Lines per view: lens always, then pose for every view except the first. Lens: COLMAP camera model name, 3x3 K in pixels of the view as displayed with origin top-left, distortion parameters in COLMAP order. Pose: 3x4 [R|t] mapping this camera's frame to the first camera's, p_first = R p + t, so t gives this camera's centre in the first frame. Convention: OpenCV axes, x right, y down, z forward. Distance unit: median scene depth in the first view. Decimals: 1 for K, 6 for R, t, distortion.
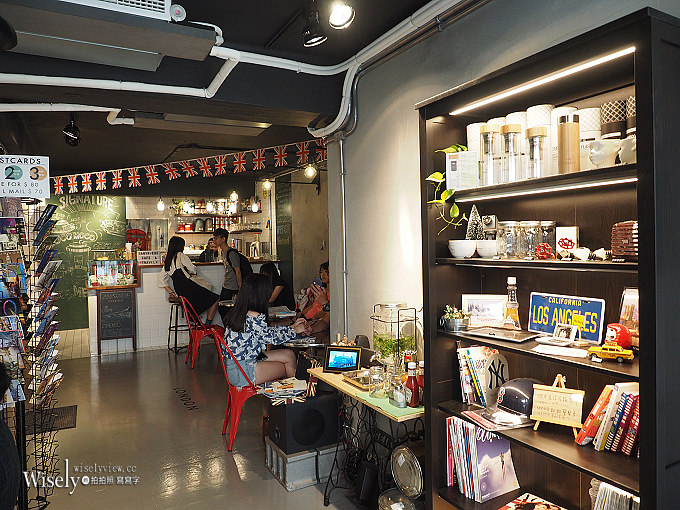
lens RADIAL K [[496.4, 0, 340.0], [0, 496.4, 255.0], [0, 0, 1]] dist [-0.001815, -0.000189]
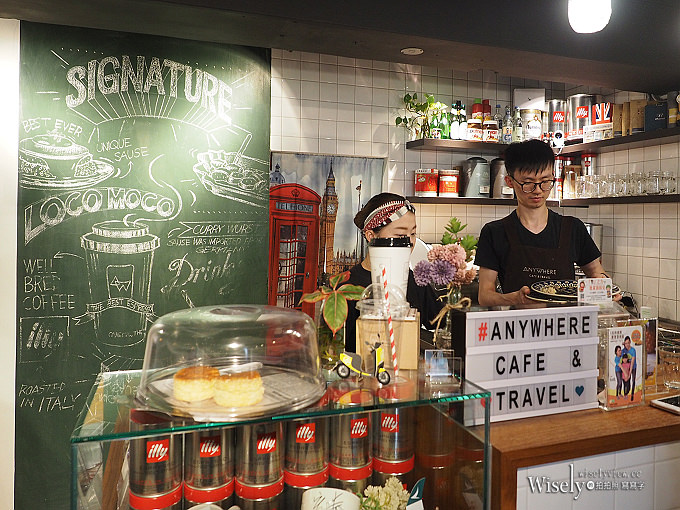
lens RADIAL K [[527.0, 0, 340.4], [0, 527.0, 220.8], [0, 0, 1]] dist [-0.002689, 0.000920]
pose [[0.988127, 0.030718, -0.150537, -0.348980], [-0.033887, 0.999254, -0.018531, -0.024198], [0.149856, 0.023412, 0.988431, 0.705536]]
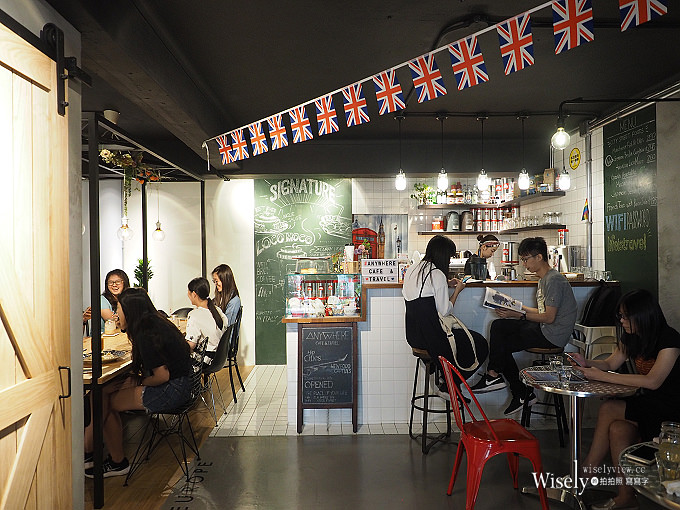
lens RADIAL K [[496.4, 0, 340.0], [0, 496.4, 255.0], [0, 0, 1]] dist [-0.001815, -0.000189]
pose [[0.899215, 0.010194, -0.437387, -0.140667], [-0.017300, 0.999775, -0.012265, -0.004704], [0.437164, 0.018596, 0.899190, 0.369735]]
